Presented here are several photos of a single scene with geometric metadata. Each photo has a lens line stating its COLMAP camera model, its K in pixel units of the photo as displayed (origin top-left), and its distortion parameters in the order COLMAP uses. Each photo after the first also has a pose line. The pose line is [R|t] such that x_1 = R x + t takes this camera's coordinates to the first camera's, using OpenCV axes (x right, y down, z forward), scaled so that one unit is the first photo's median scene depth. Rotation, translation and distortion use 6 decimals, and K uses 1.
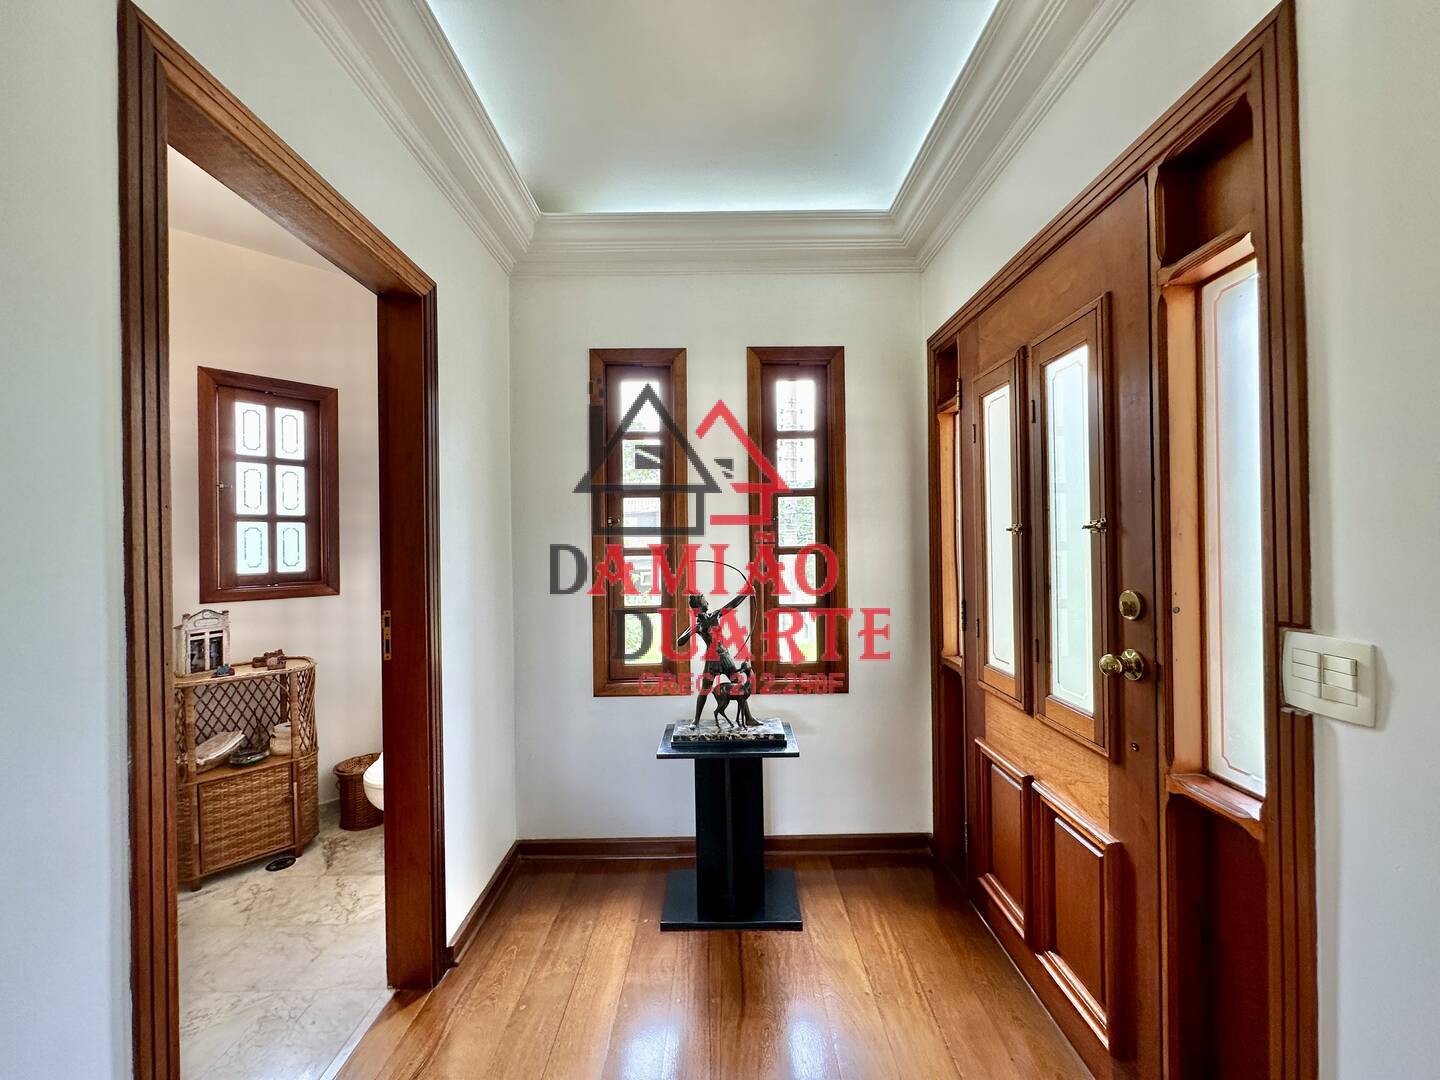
lens RADIAL K [[583.7, 0, 722.6], [0, 583.7, 539.9], [0, 0, 1]] dist [0.000270, 0.000042]
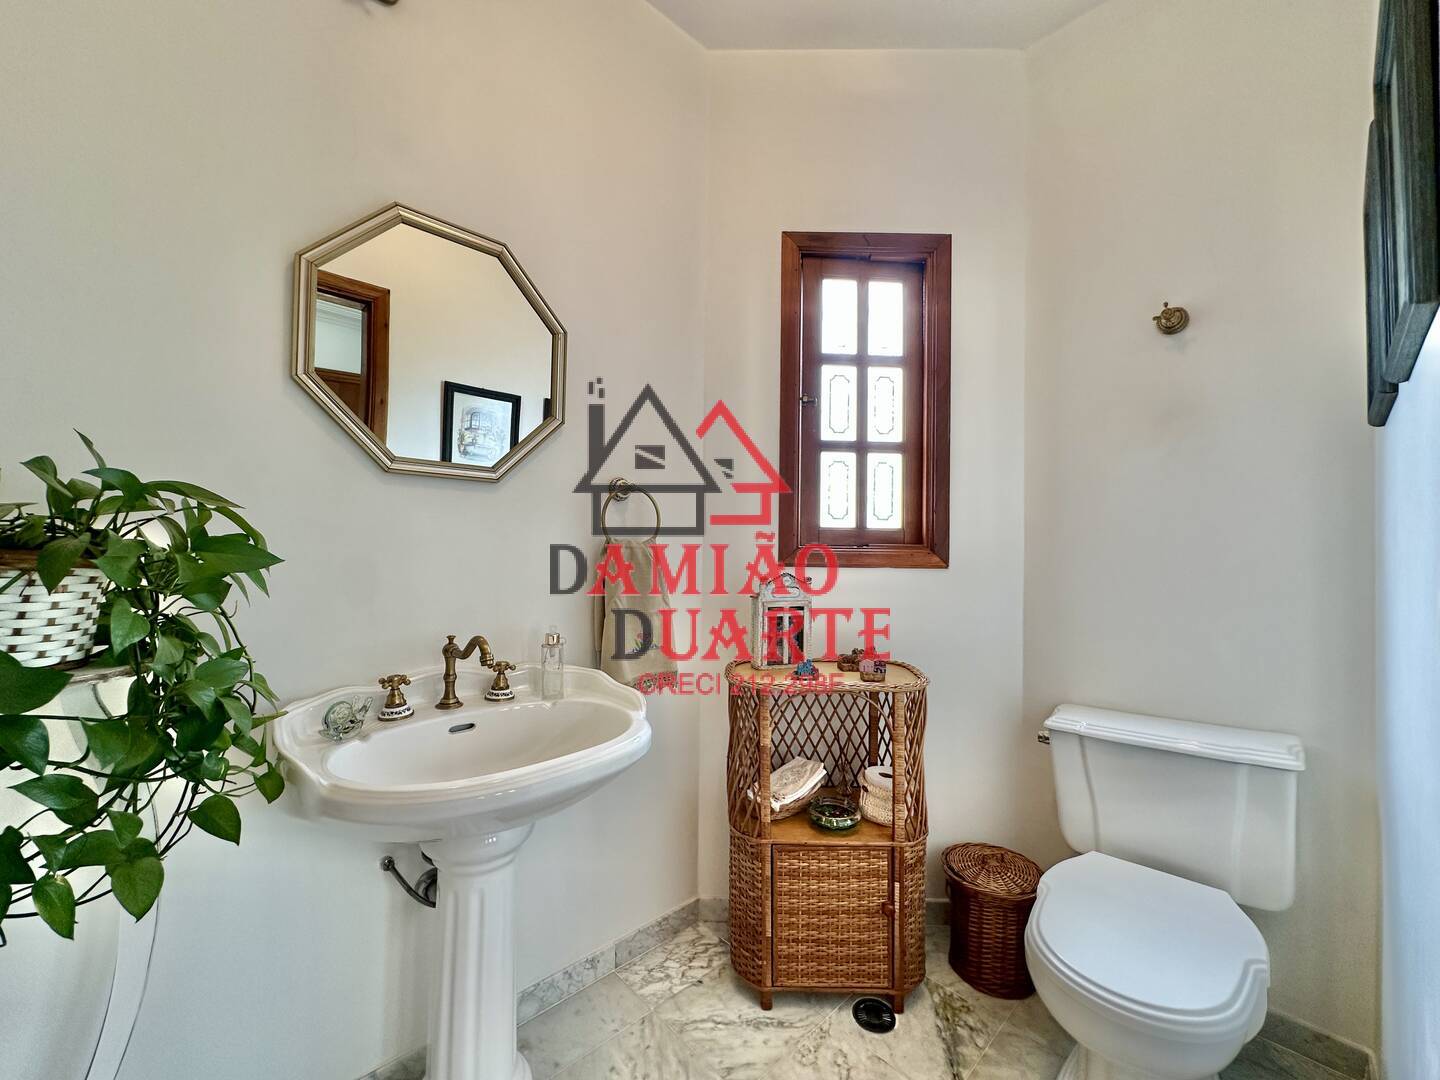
lens RADIAL K [[583.7, 0, 720.1], [0, 583.7, 534.4], [0, 0, 1]] dist [0.000270, 0.000042]
pose [[0.682503, 0.010640, -0.730805, -0.430712], [-0.021536, 0.999753, -0.005558, 0.077311], [0.730565, 0.019532, 0.682564, 0.468494]]
